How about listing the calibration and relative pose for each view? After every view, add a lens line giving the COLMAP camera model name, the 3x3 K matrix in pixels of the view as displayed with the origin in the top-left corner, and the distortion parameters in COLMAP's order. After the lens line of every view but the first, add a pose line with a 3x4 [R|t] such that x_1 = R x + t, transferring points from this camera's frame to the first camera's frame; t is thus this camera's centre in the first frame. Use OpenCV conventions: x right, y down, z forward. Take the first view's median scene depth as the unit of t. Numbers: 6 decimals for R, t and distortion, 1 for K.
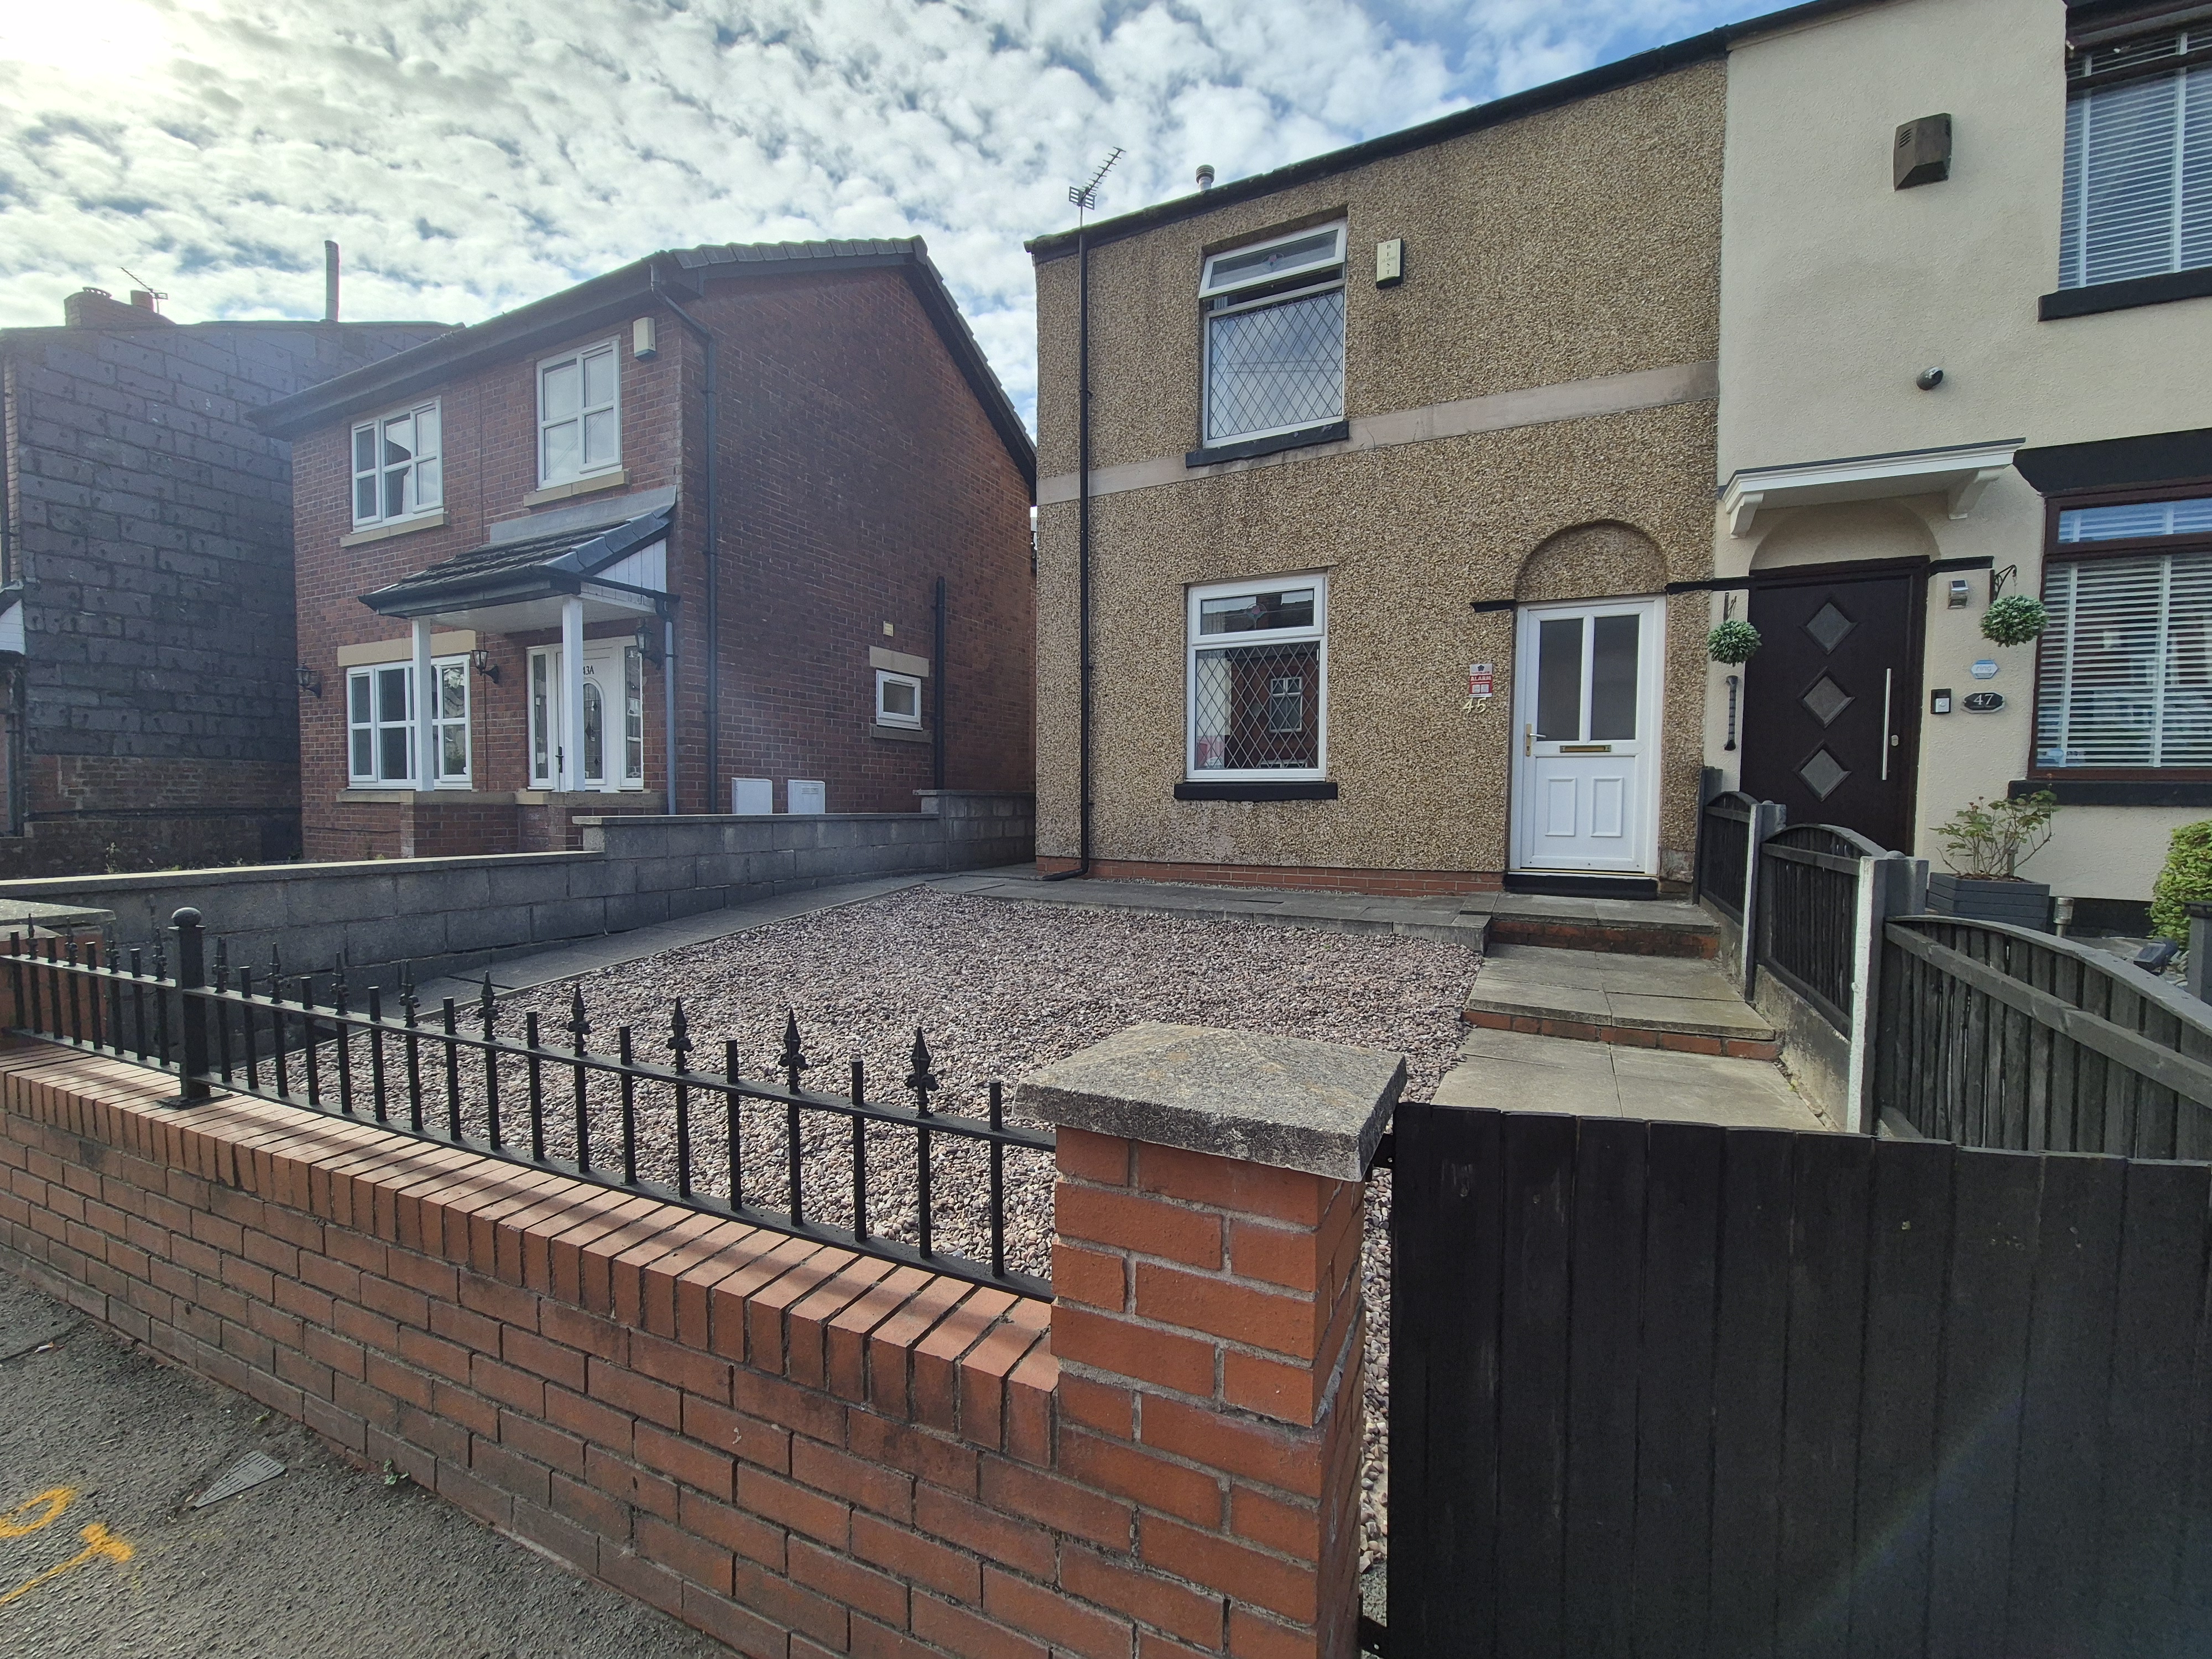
lens RADIAL K [[903.7, 0, 1111.4], [0, 903.7, 837.1], [0, 0, 1]] dist [0.002580, -0.002249]
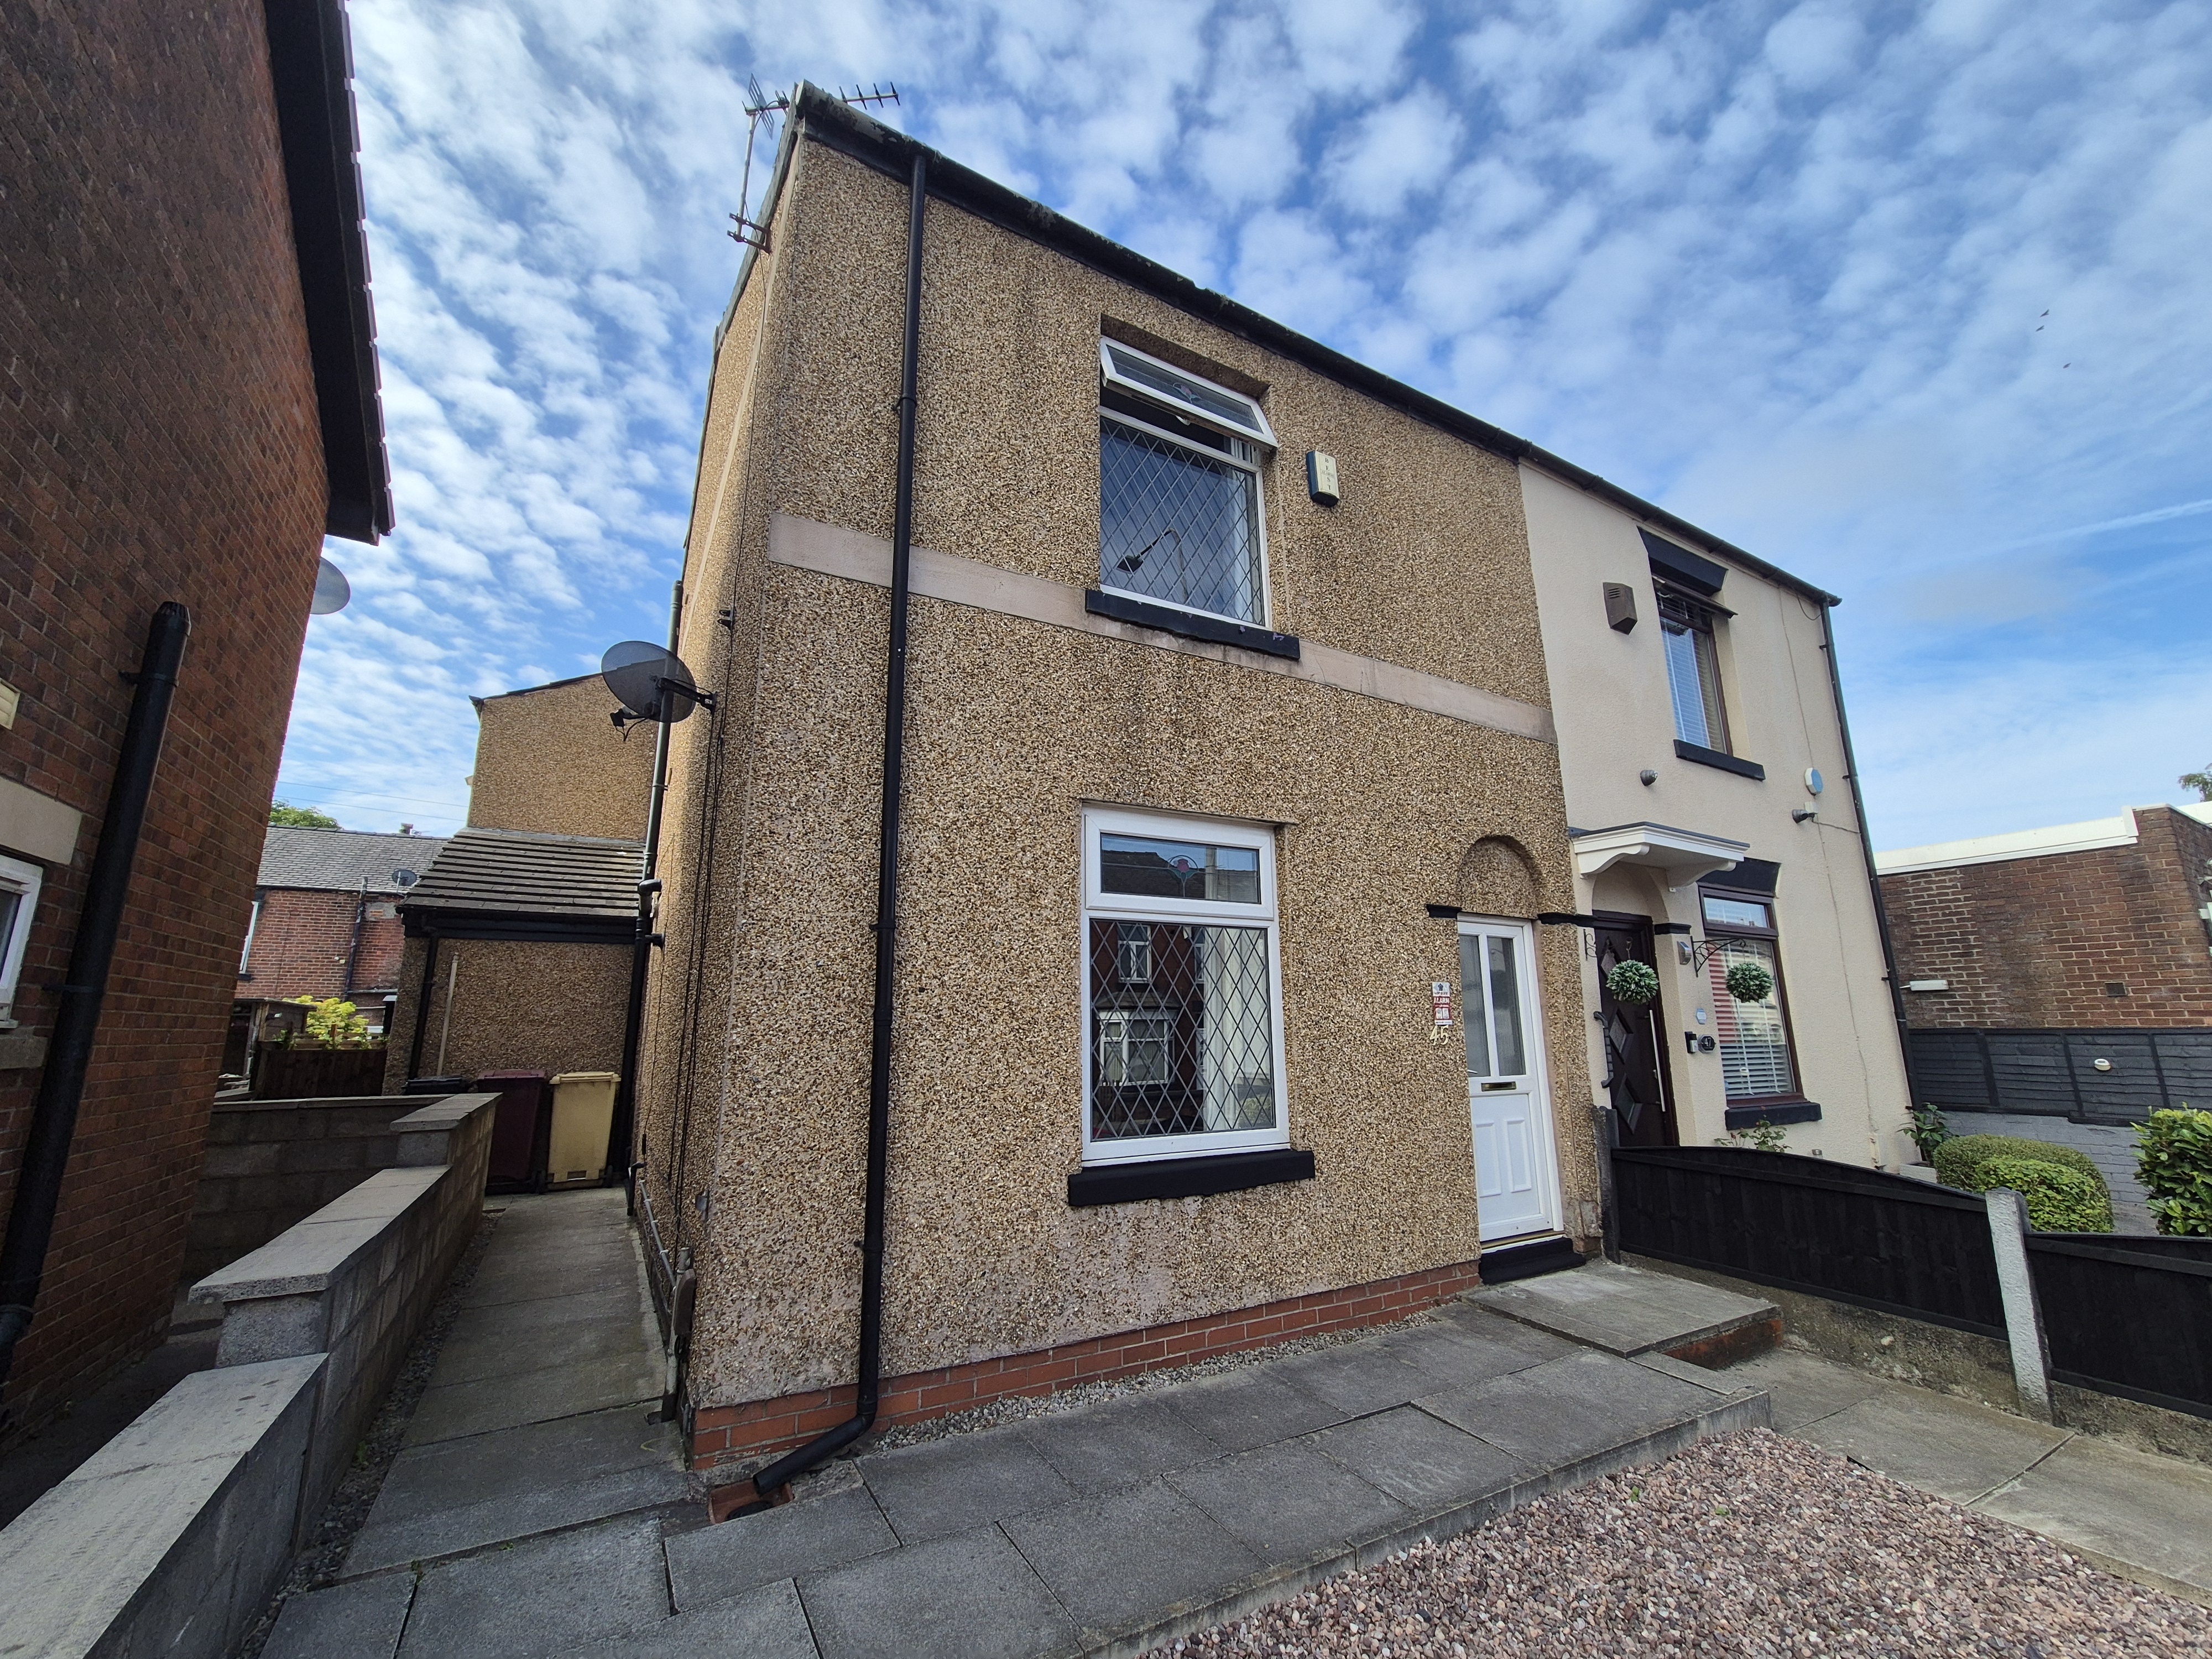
lens RADIAL K [[905.0, 0, 1111.5], [0, 905.0, 839.4], [0, 0, 1]] dist [0.000242, 0.000678]
pose [[0.556744, 0.160043, 0.815121, -0.411341], [0.045157, 0.973983, -0.222078, -0.146998], [-0.829456, 0.160449, 0.535032, 0.777603]]
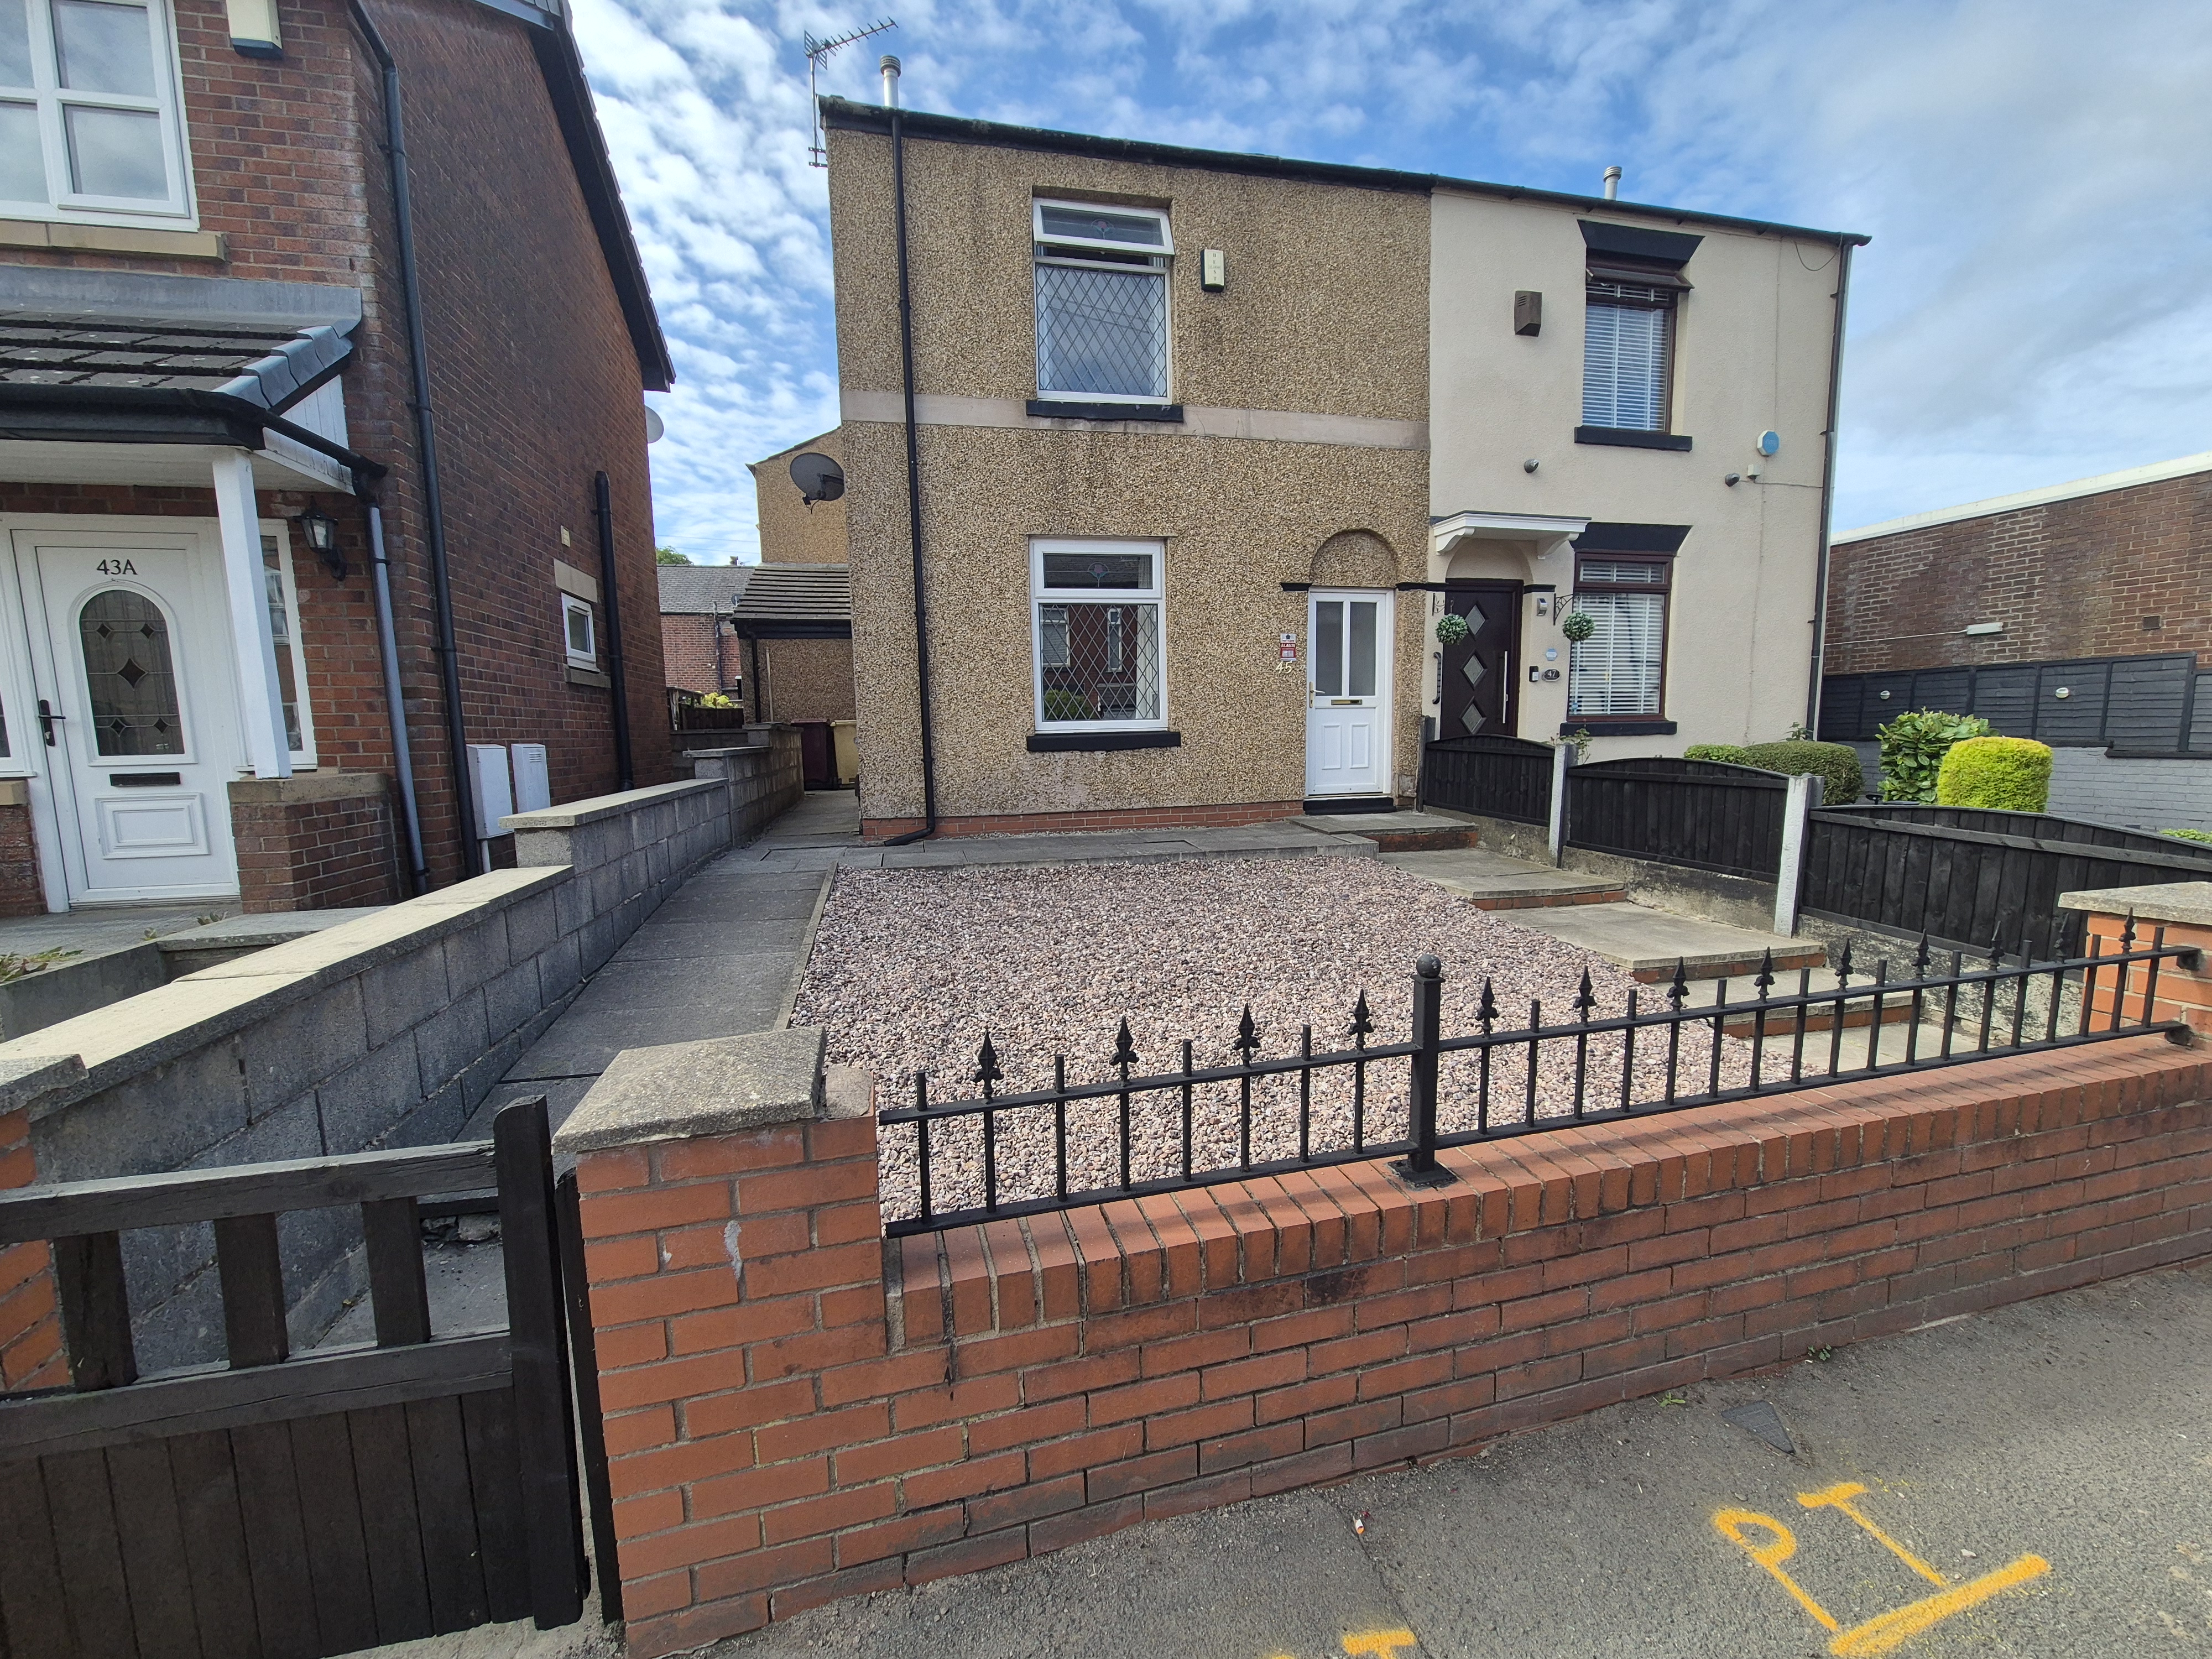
lens RADIAL K [[903.7, 0, 1111.4], [0, 903.7, 837.1], [0, 0, 1]] dist [0.002580, -0.002249]
pose [[0.774681, -0.098620, 0.624614, -0.570836], [0.052314, 0.994373, 0.092119, -0.039816], [-0.630184, -0.038687, 0.775481, 0.175123]]
